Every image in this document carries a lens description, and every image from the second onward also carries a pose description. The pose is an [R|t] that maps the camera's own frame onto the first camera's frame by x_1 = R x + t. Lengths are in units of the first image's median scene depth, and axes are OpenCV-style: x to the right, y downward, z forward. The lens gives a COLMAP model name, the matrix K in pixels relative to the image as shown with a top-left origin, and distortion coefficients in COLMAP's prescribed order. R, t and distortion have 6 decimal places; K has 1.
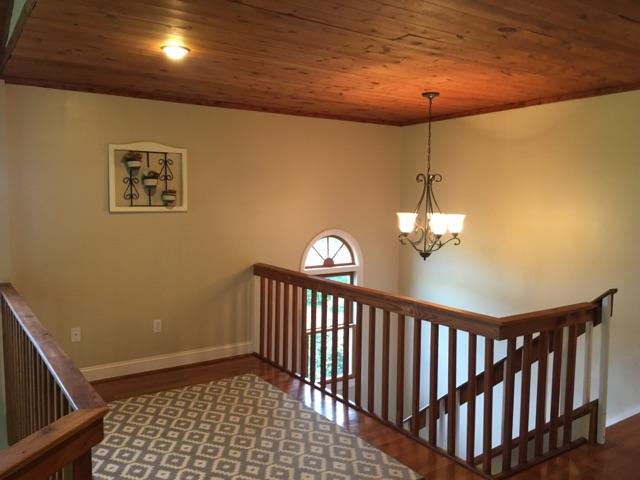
lens RADIAL K [[545.3, 0, 320.0], [0, 545.3, 240.0], [0, 0, 1]] dist [0.099681, -0.143461]
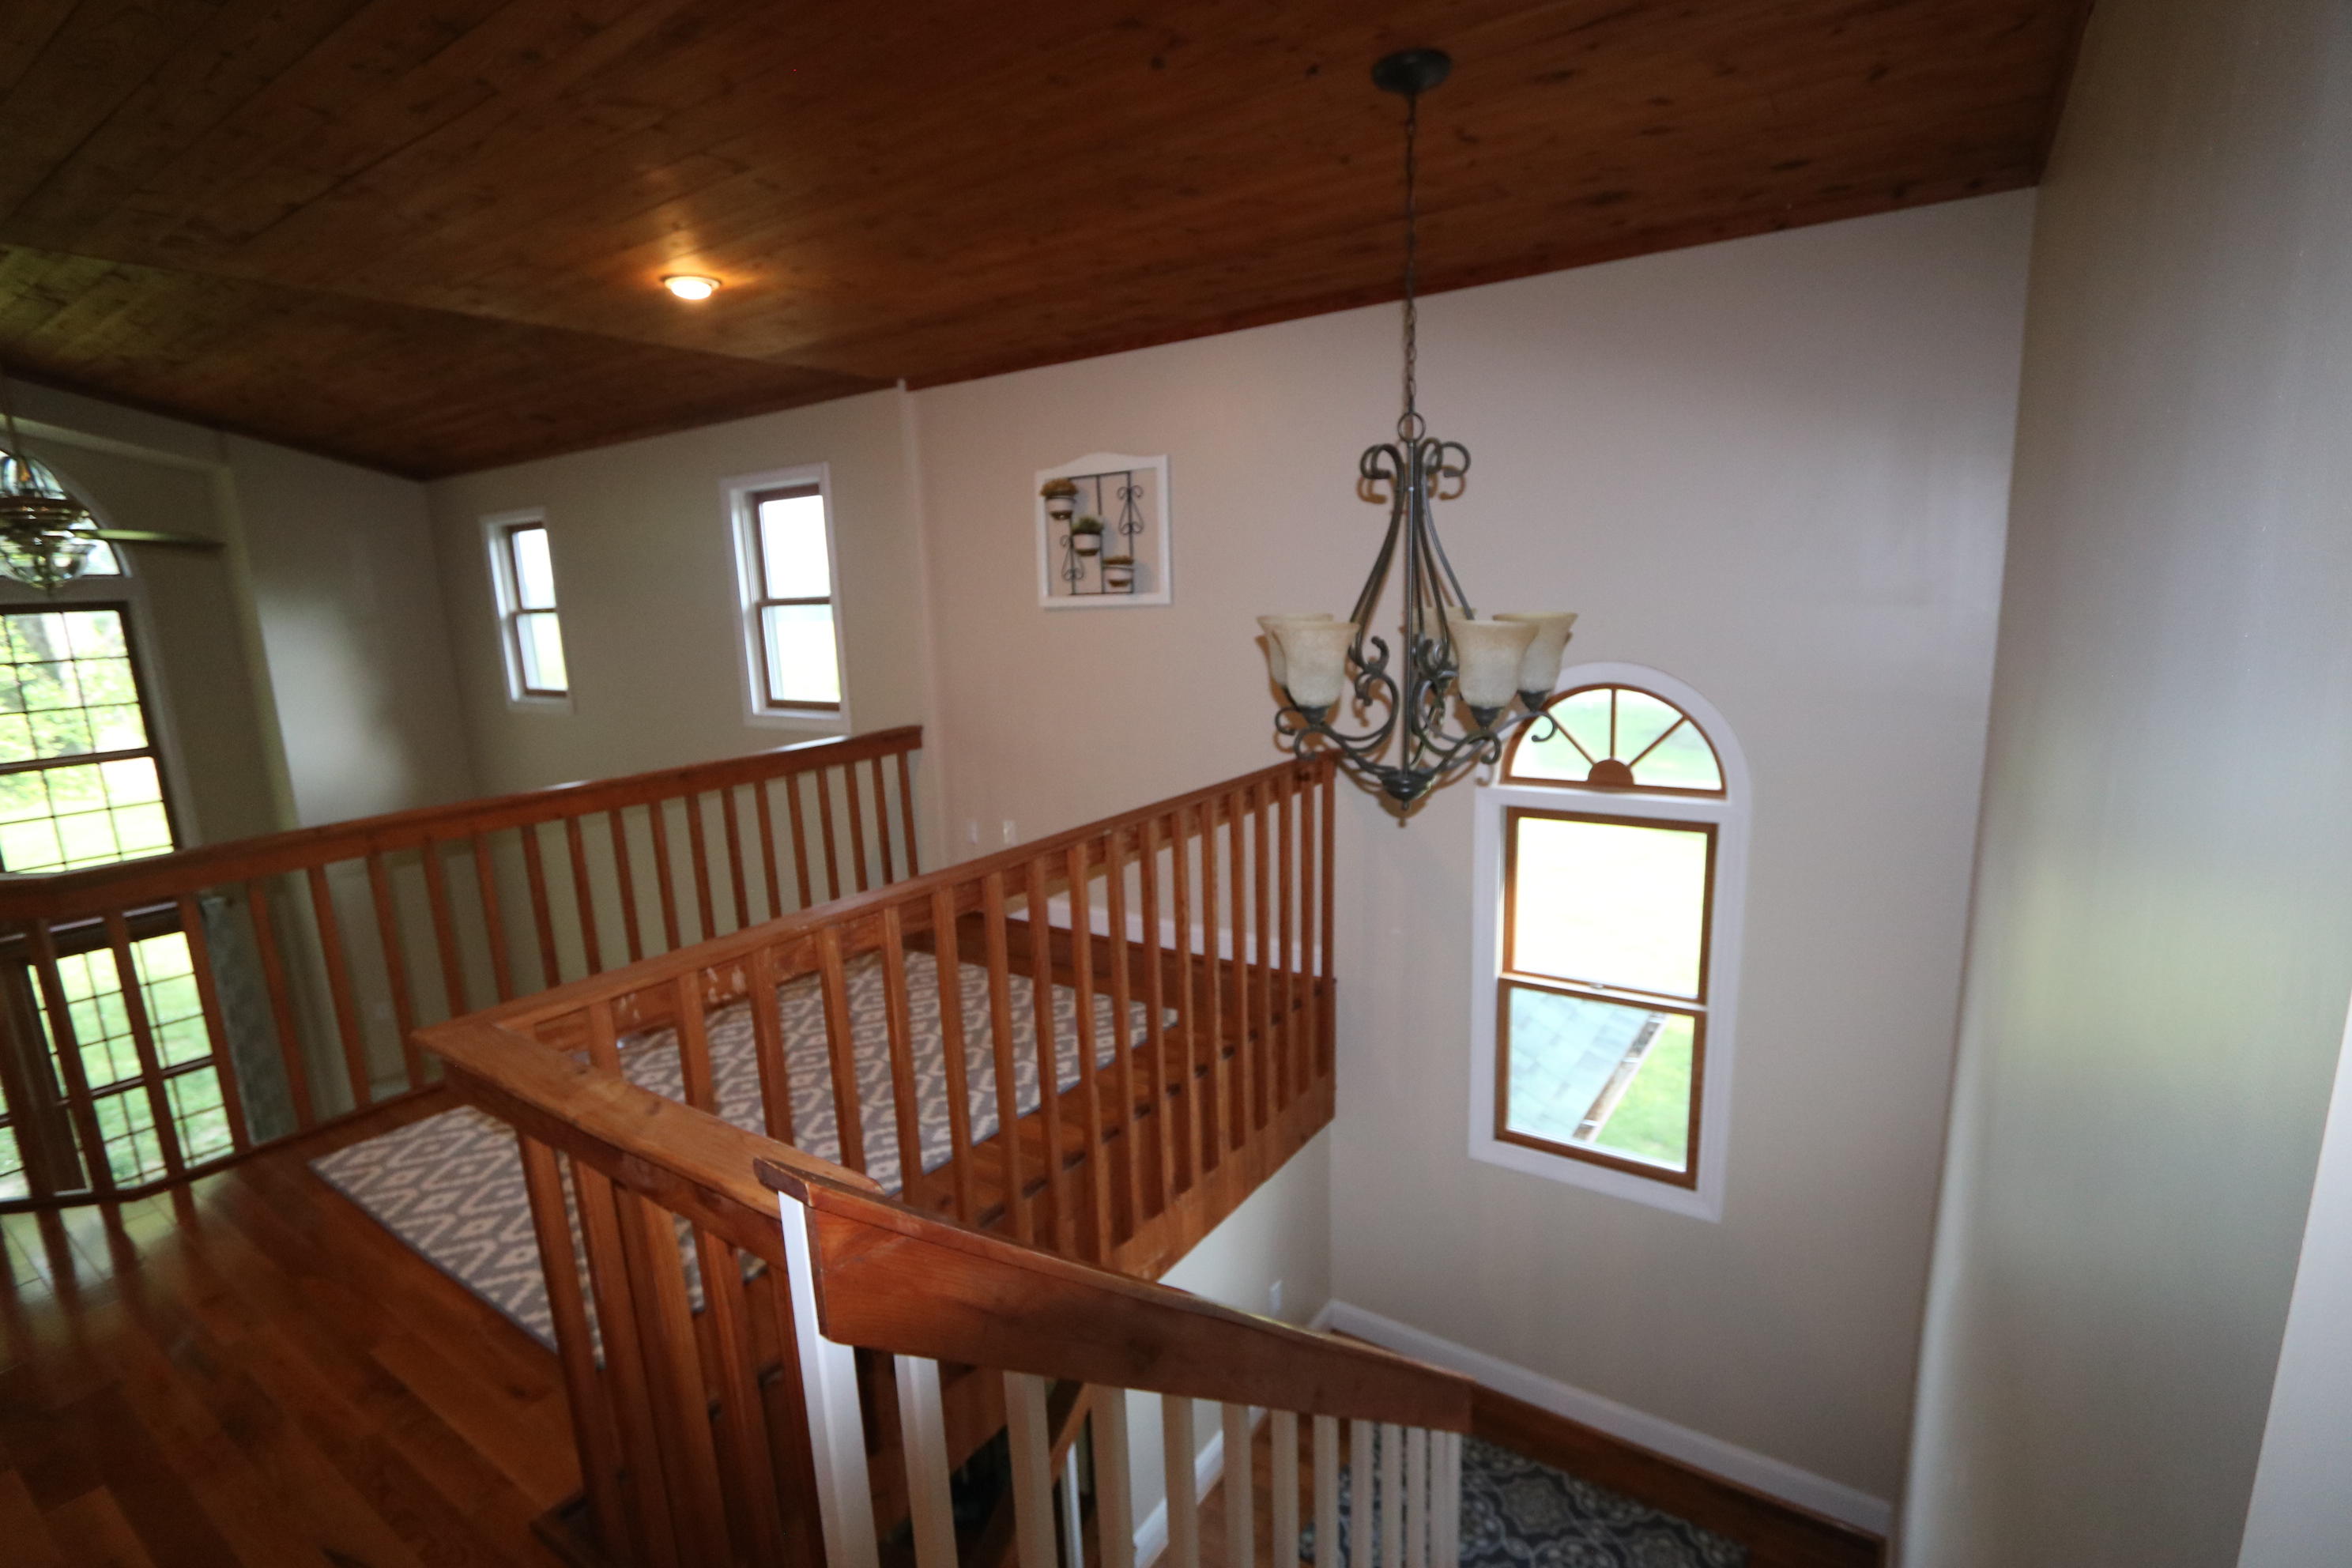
lens RADIAL K [[1096.8, 0, 1177.3], [0, 1096.8, 800.0], [0, 0, 1]] dist [-0.013976, 0.001239]
pose [[0.407427, 0.158372, -0.899401, 0.575497], [-0.038306, 0.986945, 0.156435, -0.037466], [0.912434, -0.029284, 0.408175, 0.675978]]
